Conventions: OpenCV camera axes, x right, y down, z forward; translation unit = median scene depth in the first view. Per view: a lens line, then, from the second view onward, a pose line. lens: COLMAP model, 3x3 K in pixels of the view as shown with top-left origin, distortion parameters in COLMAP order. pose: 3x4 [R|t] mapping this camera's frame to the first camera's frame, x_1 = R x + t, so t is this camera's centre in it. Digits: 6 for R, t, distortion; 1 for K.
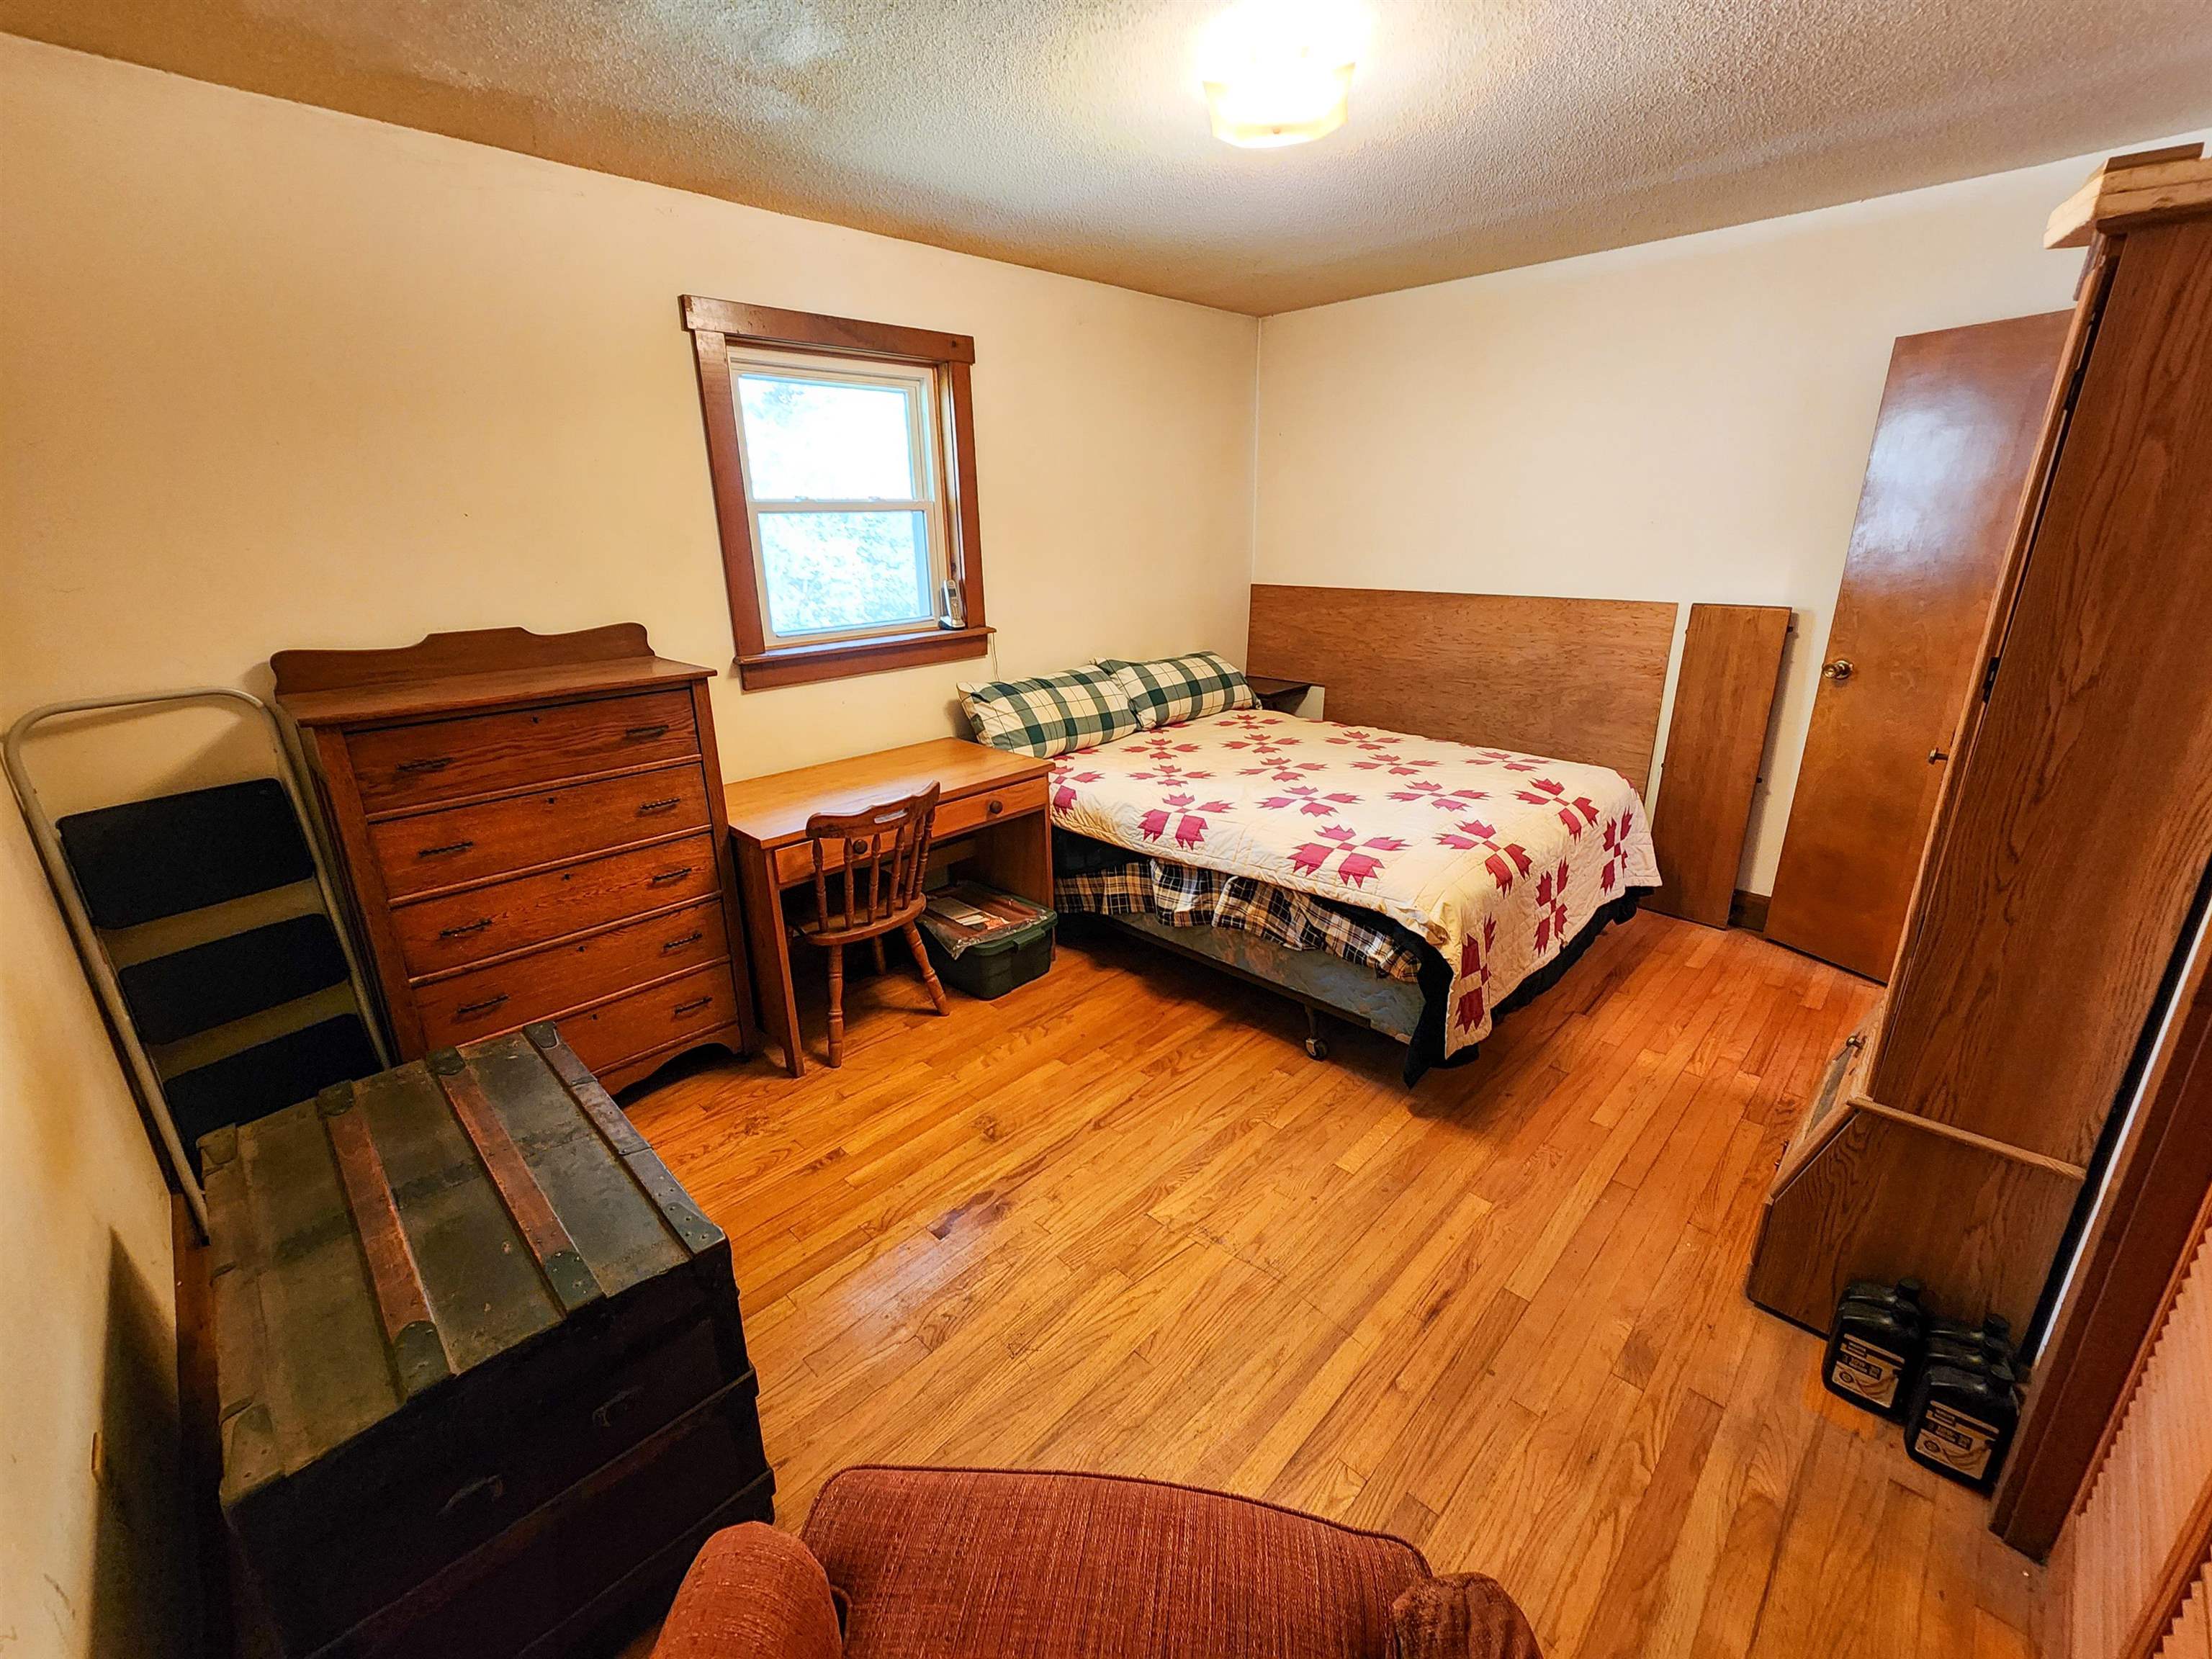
lens RADIAL K [[907.9, 0, 1101.0], [0, 907.9, 821.3], [0, 0, 1]] dist [0.000082, -0.000076]
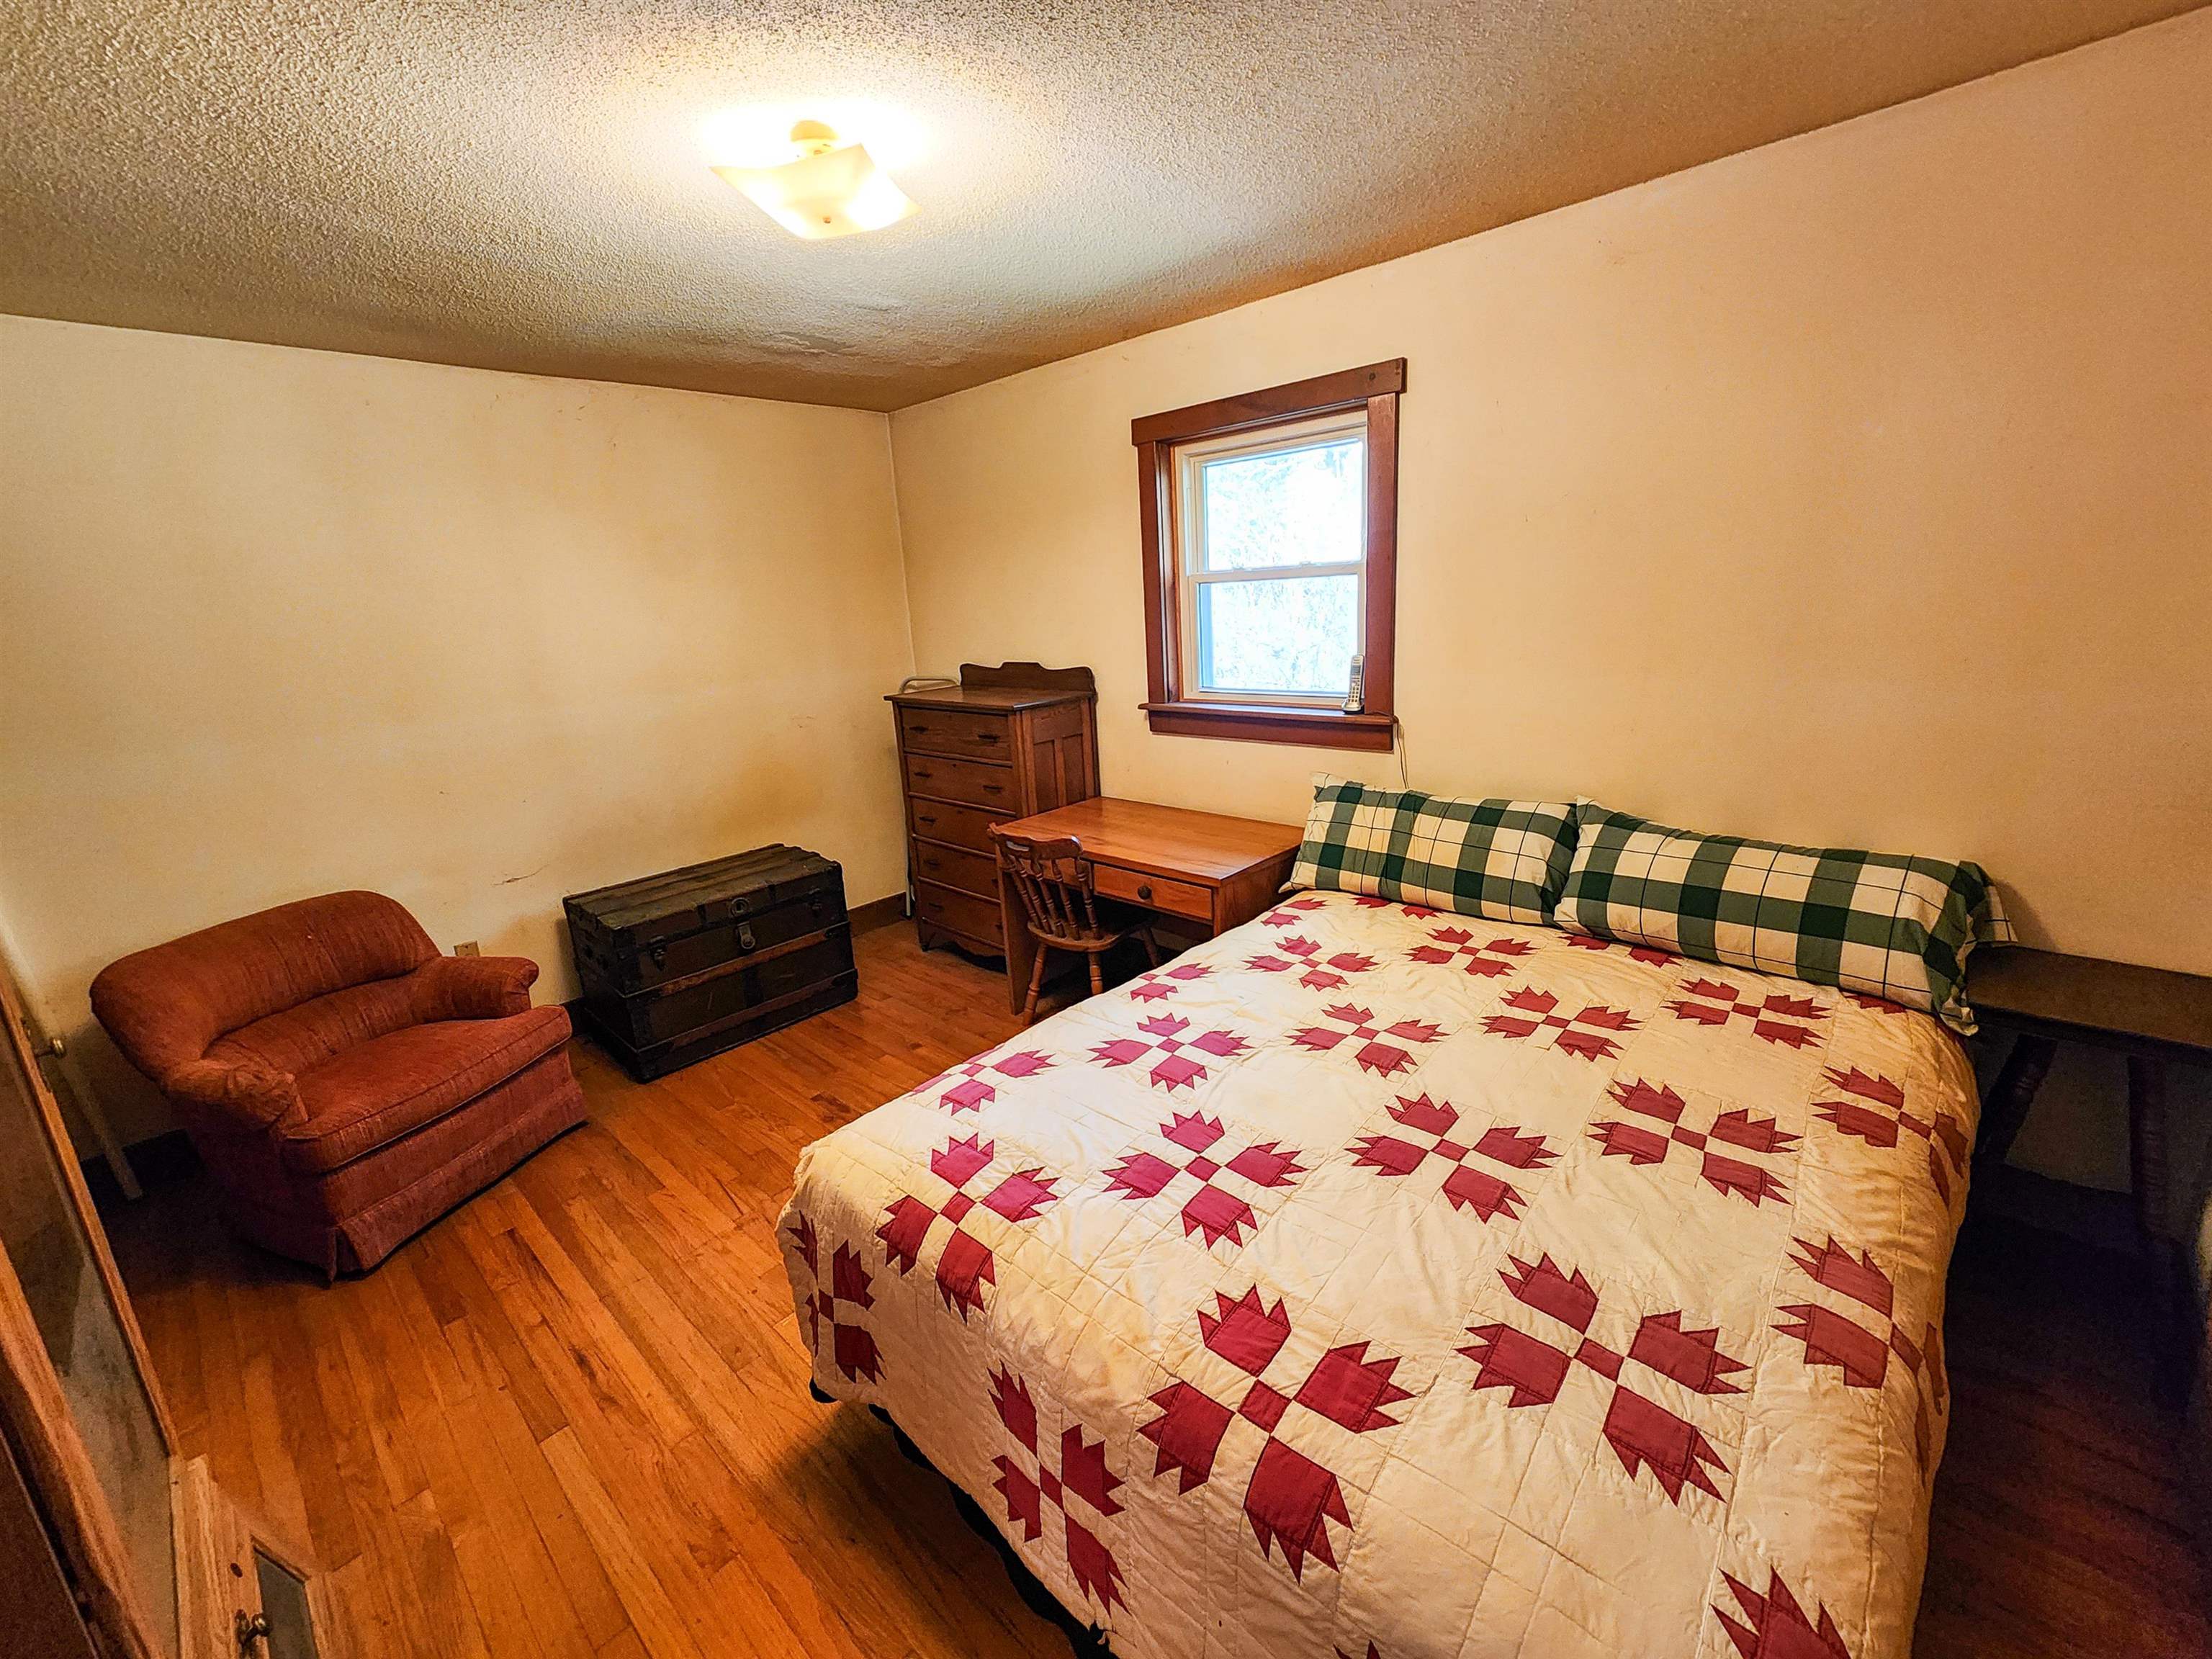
lens RADIAL K [[918.8, 0, 1106.0], [0, 918.8, 829.5], [0, 0, 1]] dist [0.000633, 0.000043]
pose [[0.024790, 0.273323, -0.961603, 0.805848], [-0.259631, 0.930653, 0.257832, -0.319809], [0.965390, 0.243270, 0.094034, 0.854865]]
